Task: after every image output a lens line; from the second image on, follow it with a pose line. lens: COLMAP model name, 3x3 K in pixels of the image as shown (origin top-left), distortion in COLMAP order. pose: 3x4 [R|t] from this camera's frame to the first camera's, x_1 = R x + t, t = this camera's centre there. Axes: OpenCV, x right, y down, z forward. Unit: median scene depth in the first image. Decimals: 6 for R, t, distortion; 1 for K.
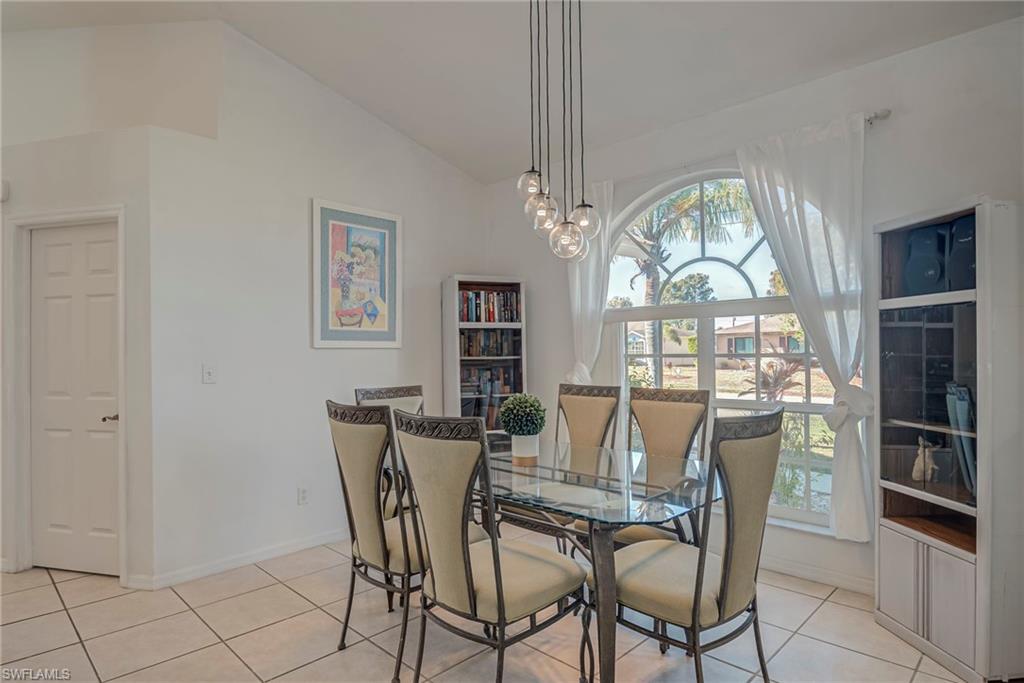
lens RADIAL K [[547.4, 0, 511.5], [0, 547.4, 353.7], [0, 0, 1]] dist [0.019098, -0.026589]
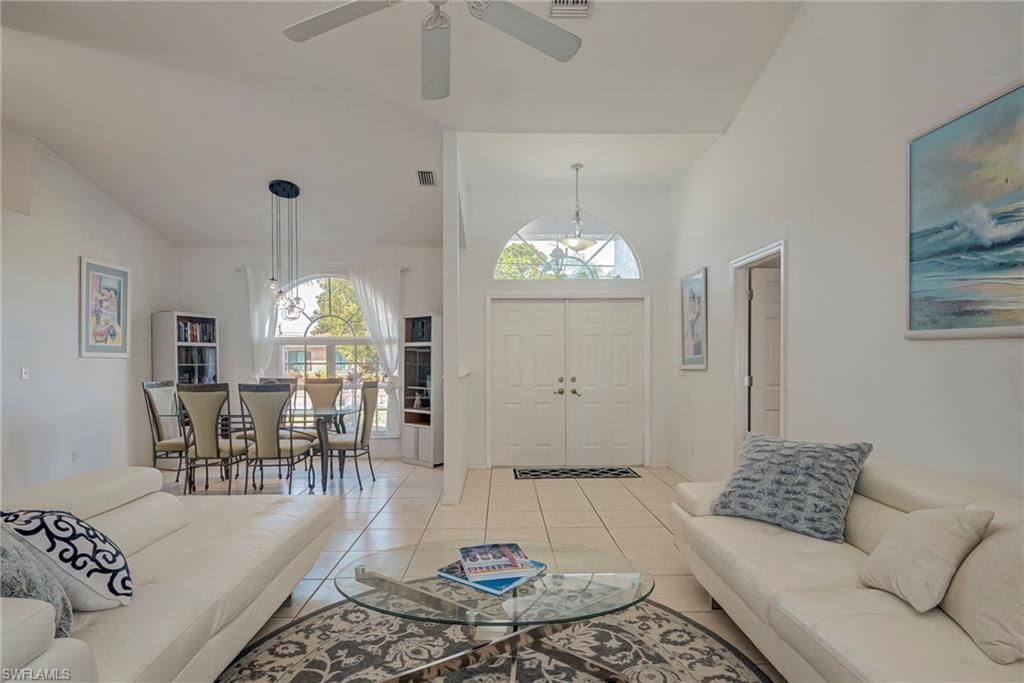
lens RADIAL K [[547.4, 0, 511.5], [0, 547.4, 353.7], [0, 0, 1]] dist [0.019098, -0.026589]
pose [[0.705593, 0.018898, 0.708366, -0.567988], [-0.002452, 0.999703, -0.024228, 0.012458], [-0.708613, 0.015359, 0.705430, -0.834928]]
